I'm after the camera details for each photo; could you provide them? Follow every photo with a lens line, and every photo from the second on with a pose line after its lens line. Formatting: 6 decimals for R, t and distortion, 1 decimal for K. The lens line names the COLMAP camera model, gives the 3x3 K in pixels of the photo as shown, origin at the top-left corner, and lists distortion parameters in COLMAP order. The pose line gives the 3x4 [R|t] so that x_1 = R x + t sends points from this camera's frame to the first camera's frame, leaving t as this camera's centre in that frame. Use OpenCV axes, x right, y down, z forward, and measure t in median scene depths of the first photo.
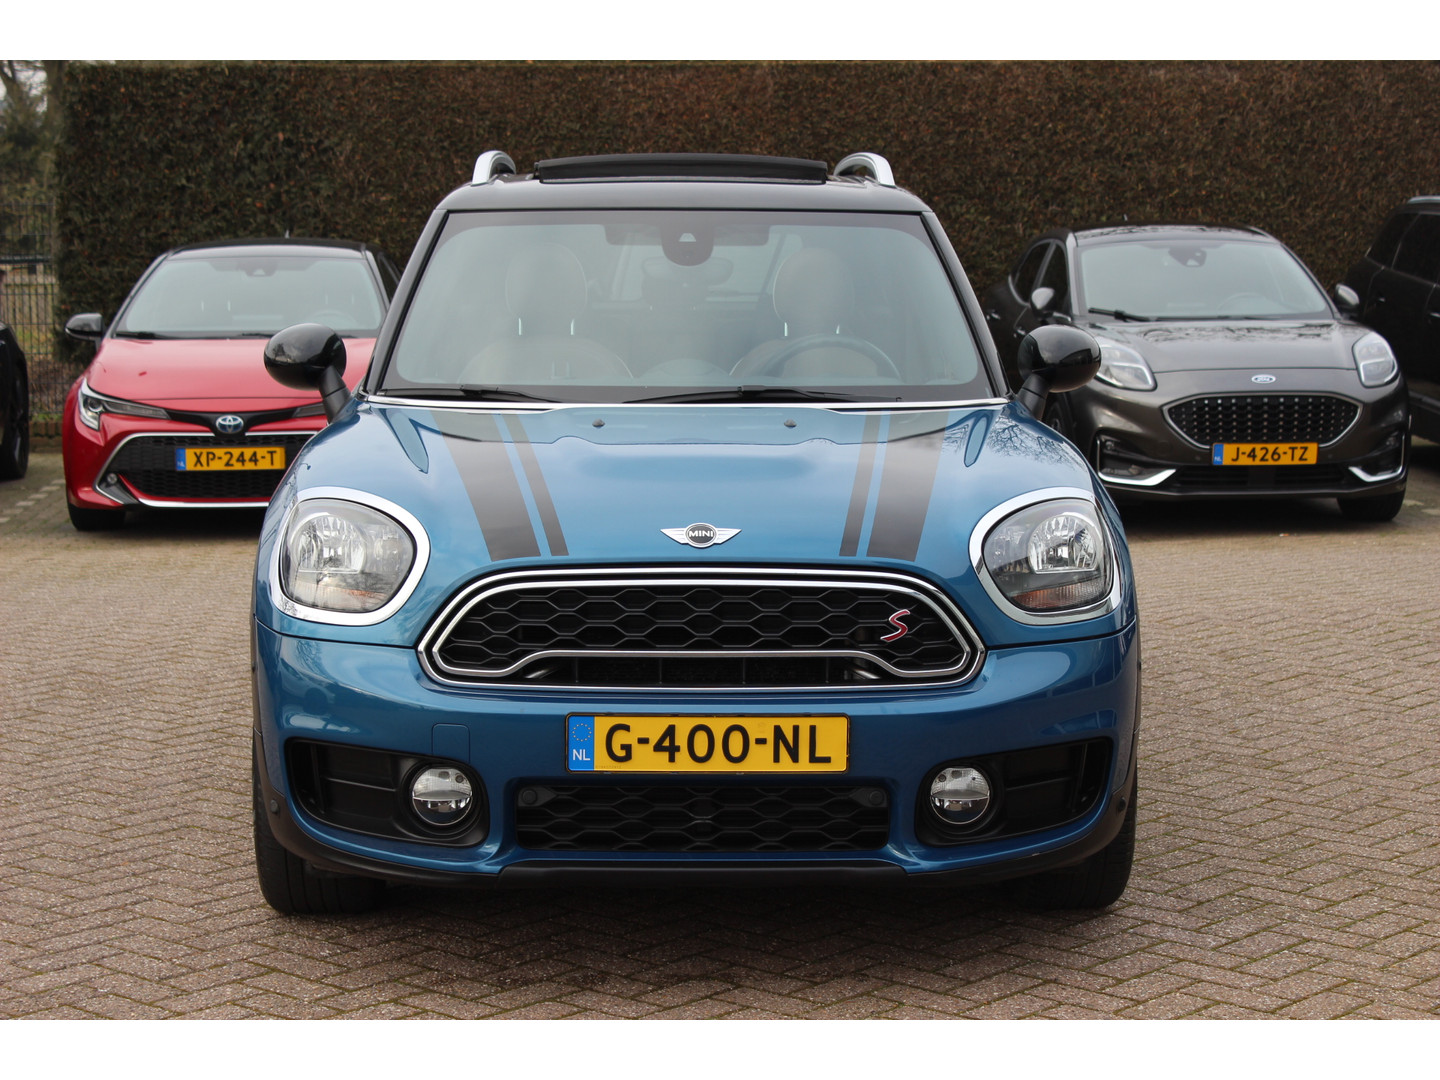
lens RADIAL K [[2889.3, 0, 713.9], [0, 2889.3, 527.3], [0, 0, 1]] dist [0.017340, 0.000000]
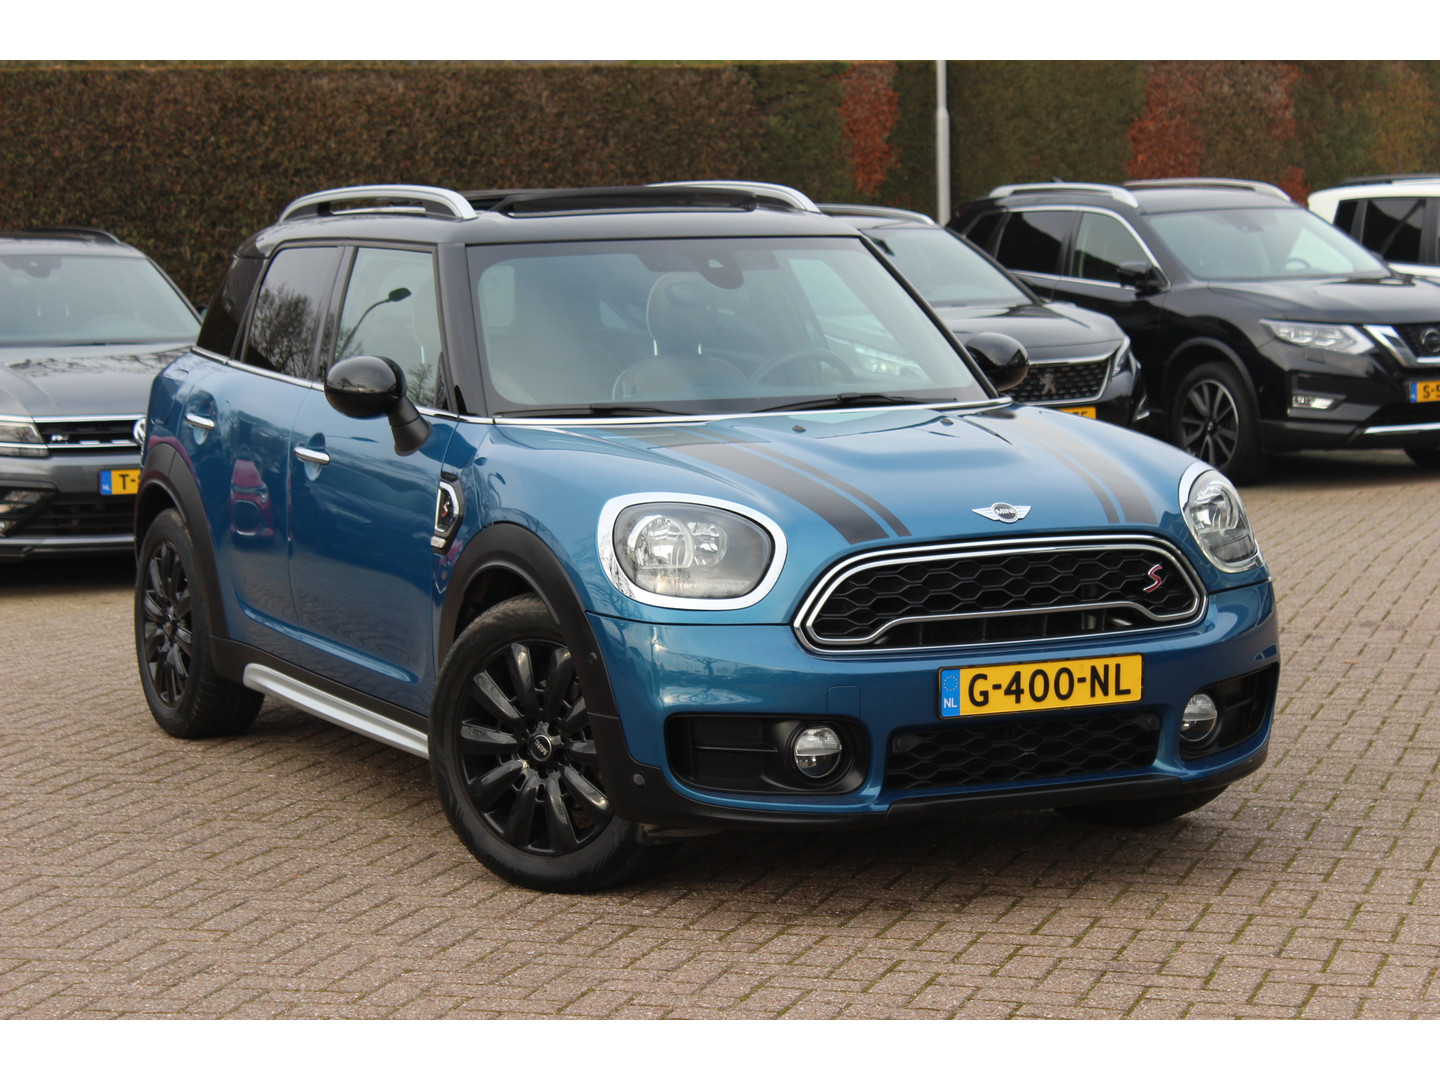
lens RADIAL K [[3502.1, 0, 722.1], [0, 3502.1, 543.5], [0, 0, 1]] dist [0.061636, 0.000000]
pose [[0.906622, -0.057958, 0.417944, -0.563575], [0.065596, 0.997839, -0.003919, 0.010691], [-0.416813, 0.030969, 0.908464, -0.200300]]
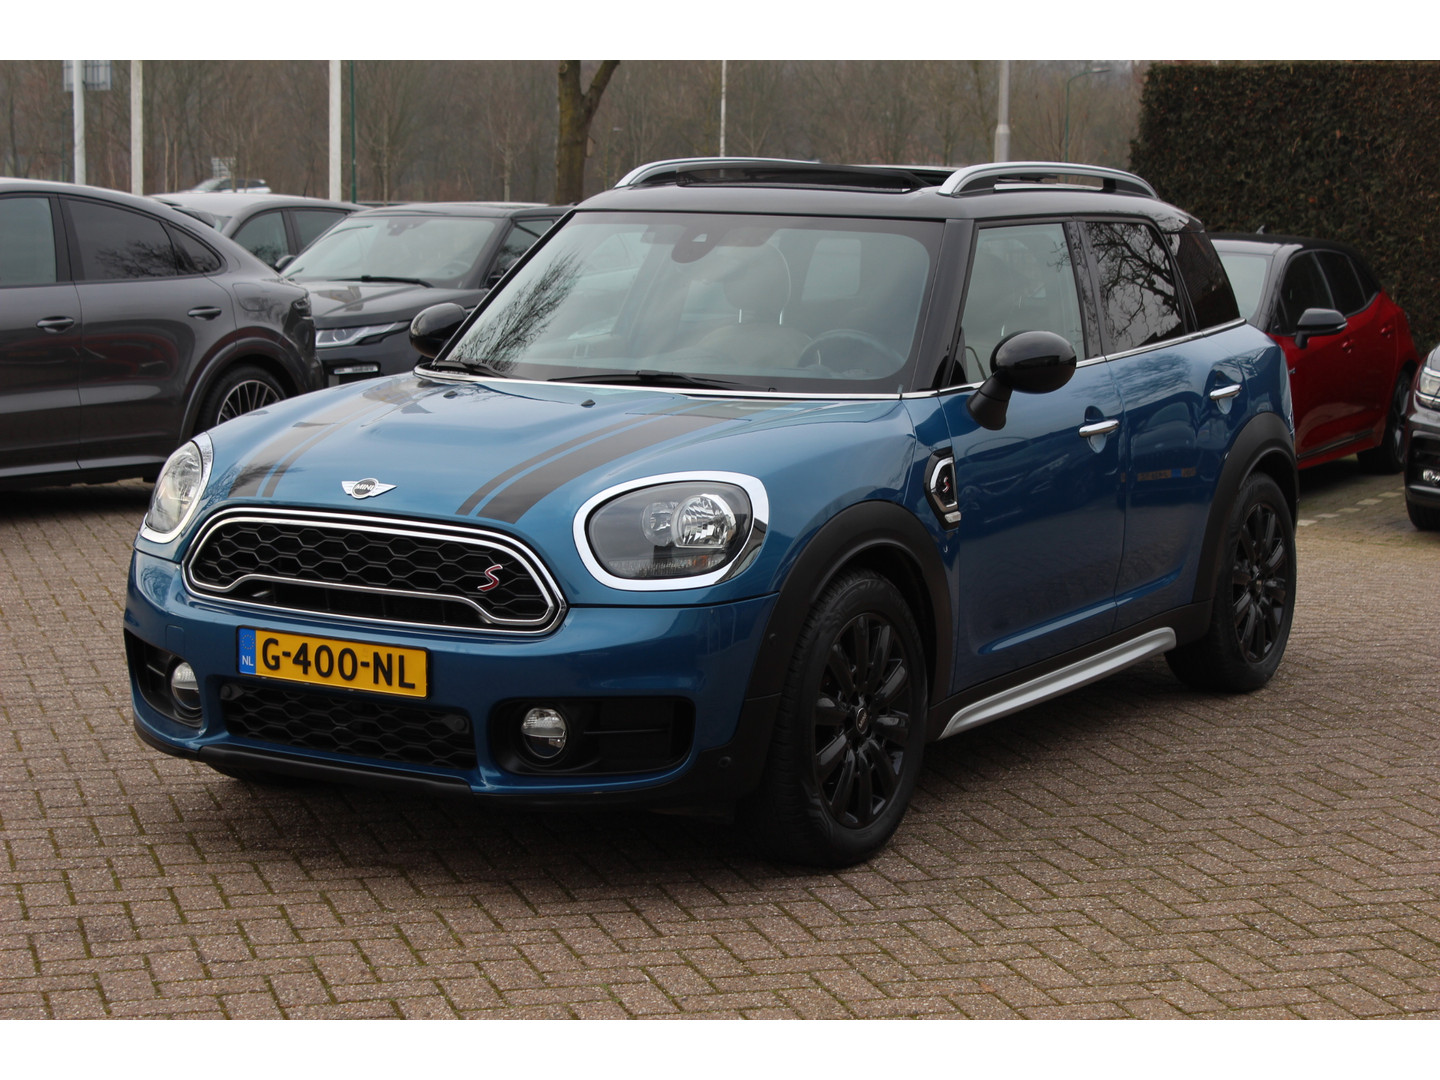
lens RADIAL K [[2889.3, 0, 721.8], [0, 2889.3, 546.0], [0, 0, 1]] dist [0.017340, 0.000000]
pose [[0.850447, 0.078889, -0.520112, 0.587431], [-0.073525, 0.996812, 0.030972, -0.016867], [0.520897, 0.011901, 0.853537, 0.051869]]
